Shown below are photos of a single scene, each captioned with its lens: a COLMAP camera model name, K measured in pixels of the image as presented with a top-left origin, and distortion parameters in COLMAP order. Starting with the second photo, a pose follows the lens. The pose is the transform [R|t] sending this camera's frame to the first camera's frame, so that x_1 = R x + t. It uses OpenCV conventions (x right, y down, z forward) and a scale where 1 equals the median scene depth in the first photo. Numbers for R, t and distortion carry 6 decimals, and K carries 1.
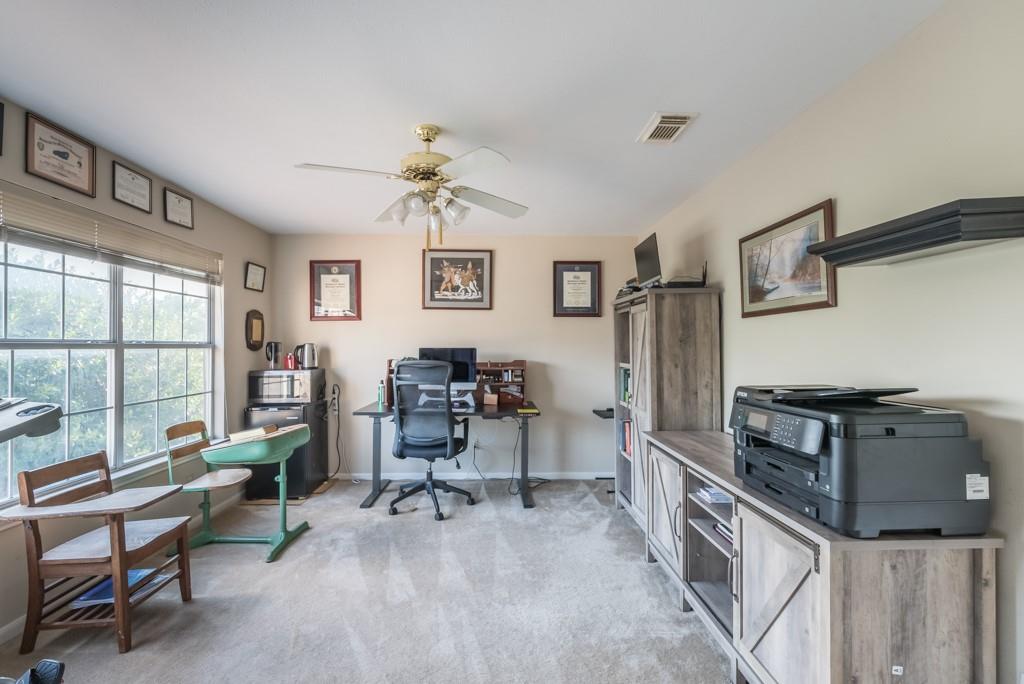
lens RADIAL K [[448.4, 0, 511.4], [0, 448.4, 345.2], [0, 0, 1]] dist [0.000548, -0.000135]
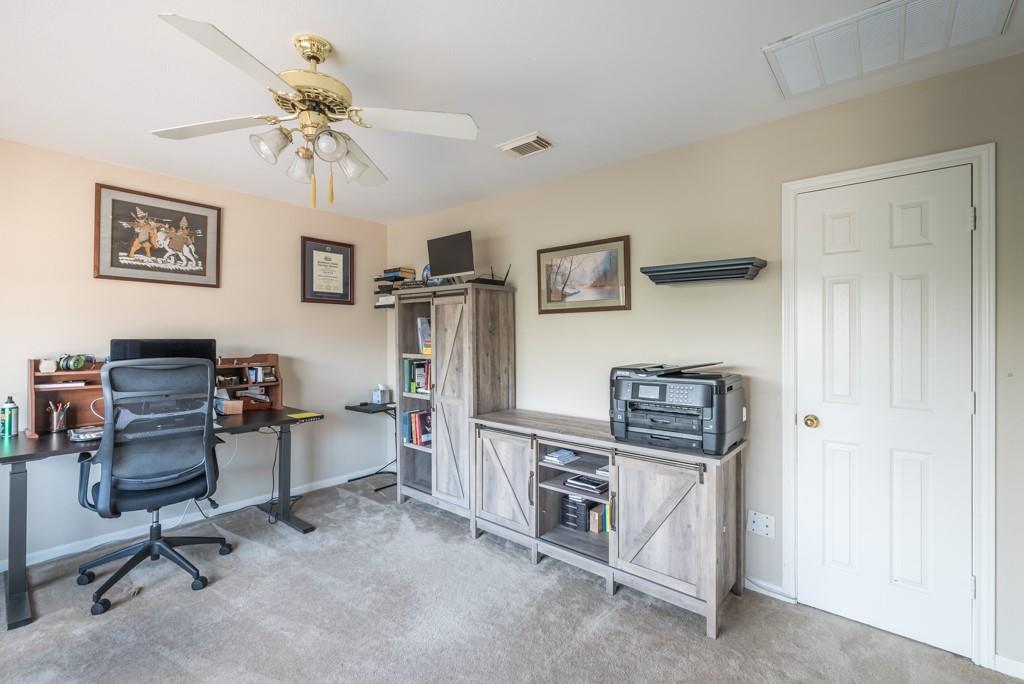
lens RADIAL K [[448.4, 0, 514.7], [0, 448.4, 335.3], [0, 0, 1]] dist [0.000548, -0.000135]
pose [[0.665902, 0.002926, 0.746034, -0.326493], [-0.002659, 0.999995, -0.001549, 0.000005], [-0.746035, -0.000952, 0.665906, 0.163946]]
